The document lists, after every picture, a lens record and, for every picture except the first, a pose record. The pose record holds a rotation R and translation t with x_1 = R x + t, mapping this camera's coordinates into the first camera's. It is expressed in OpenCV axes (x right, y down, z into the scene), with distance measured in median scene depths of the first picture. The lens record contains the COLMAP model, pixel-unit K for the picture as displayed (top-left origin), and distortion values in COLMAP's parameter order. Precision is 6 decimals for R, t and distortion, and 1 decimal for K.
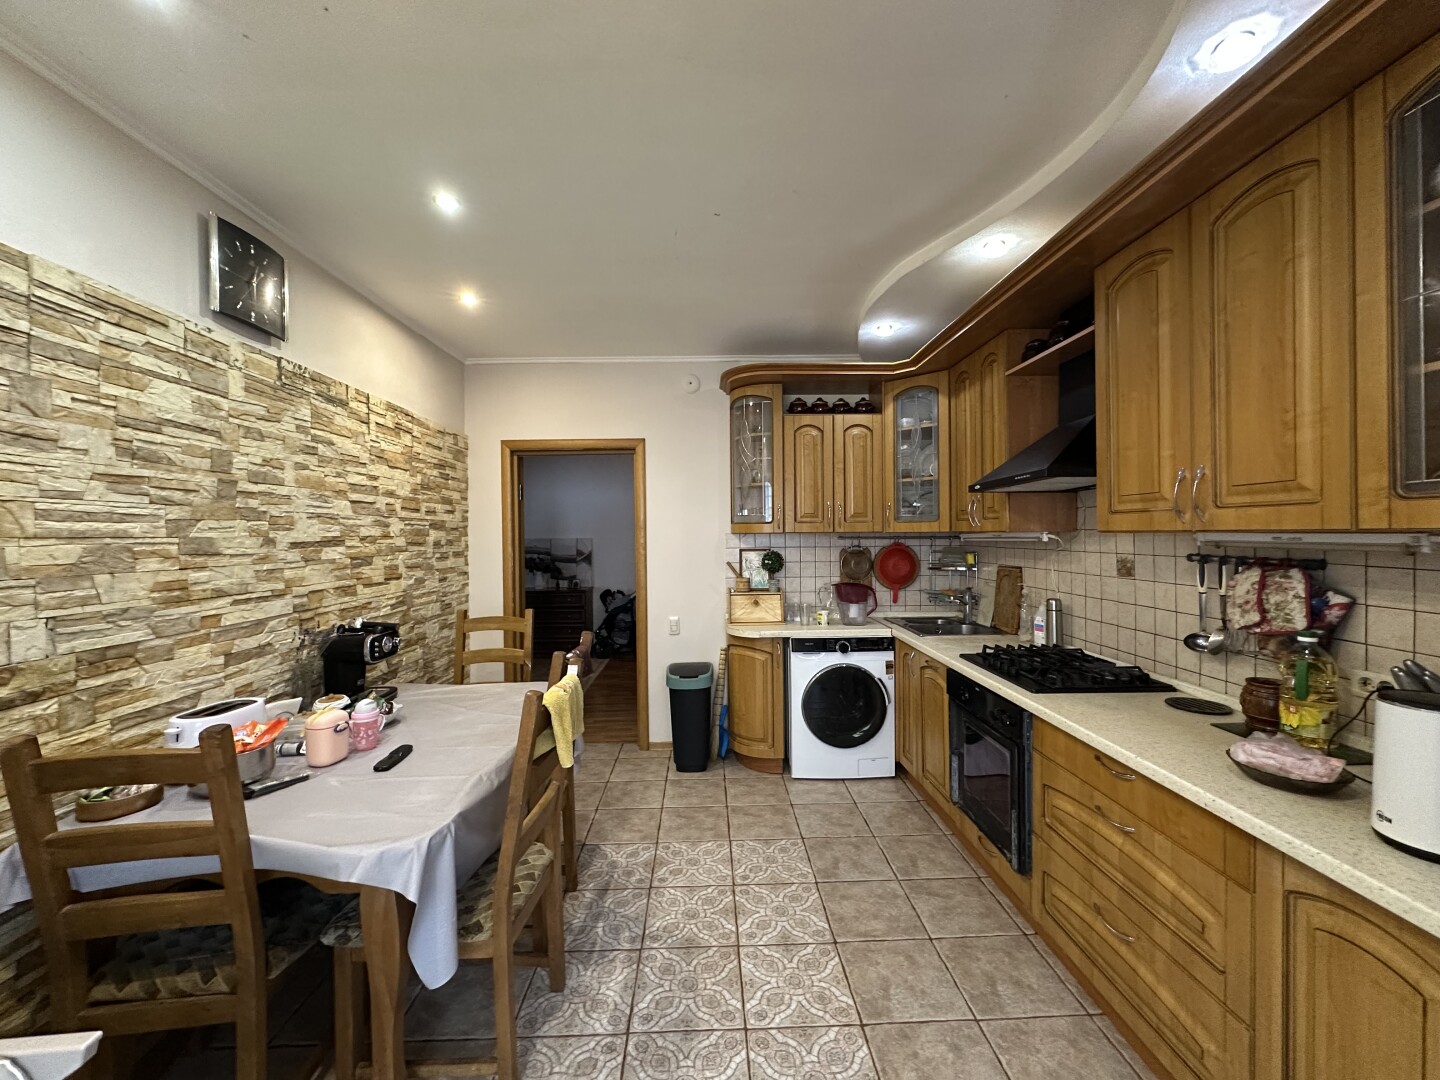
lens RADIAL K [[576.0, 0, 717.5], [0, 576.0, 538.1], [0, 0, 1]] dist [-0.004712, 0.001633]
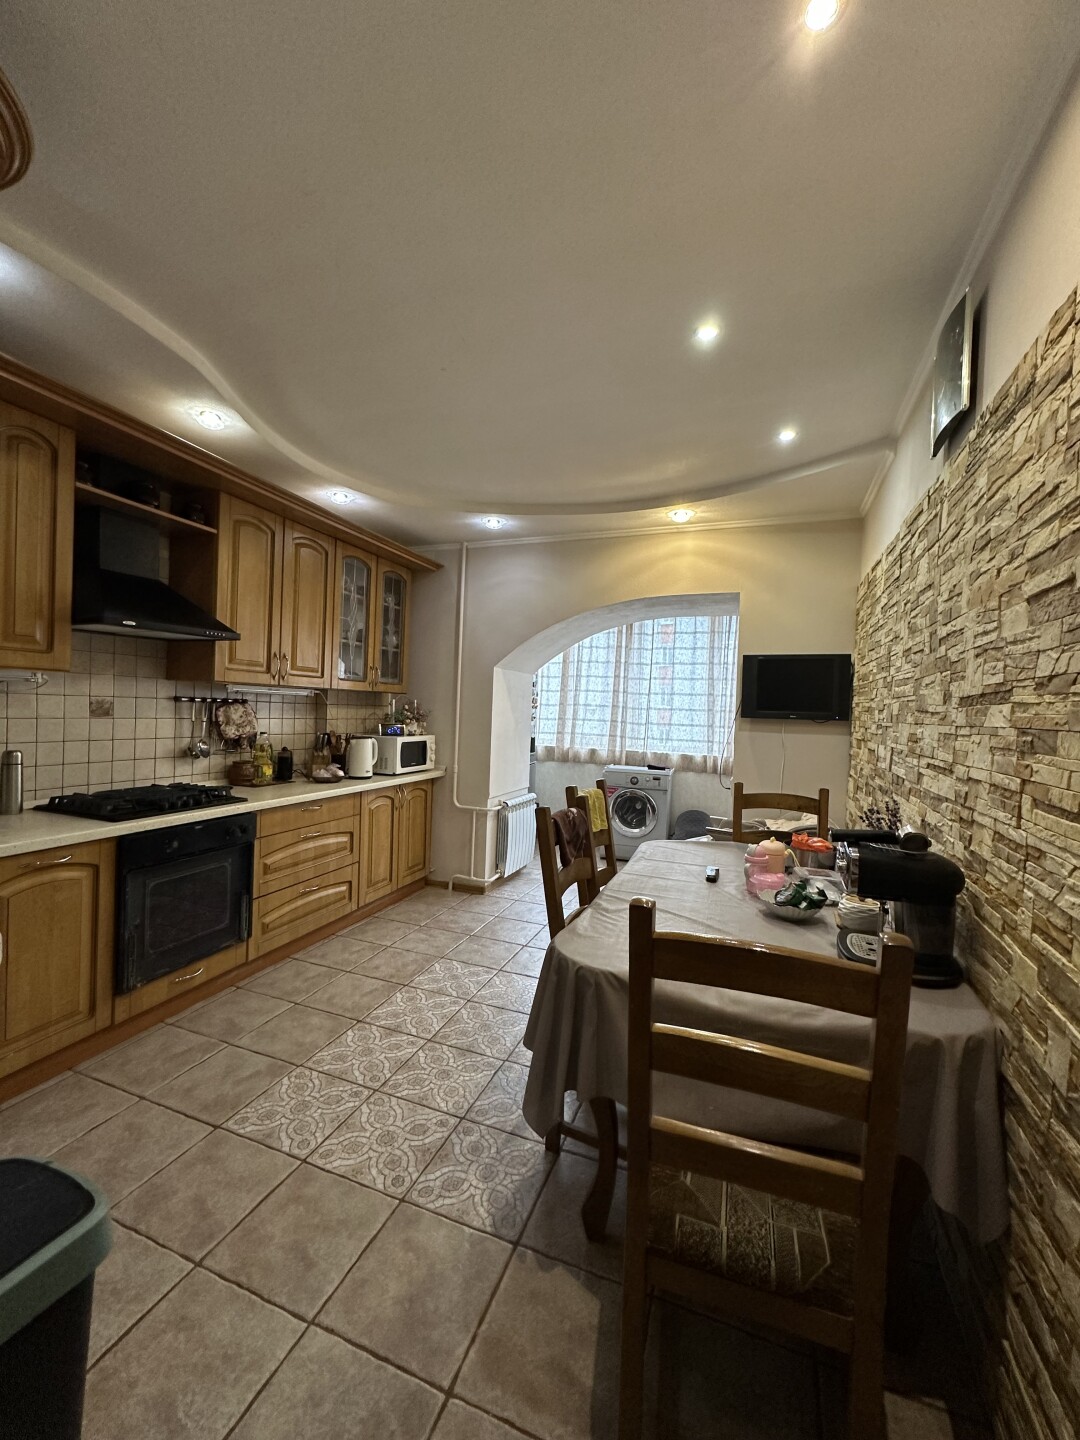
lens RADIAL K [[576.0, 0, 538.7], [0, 576.0, 719.9], [0, 0, 1]] dist [-0.004712, 0.001633]
pose [[-0.923622, -0.029868, 0.382139, -0.499313], [-0.021585, 0.999430, 0.025945, 0.025097], [-0.382696, 0.015714, -0.923741, 1.667699]]
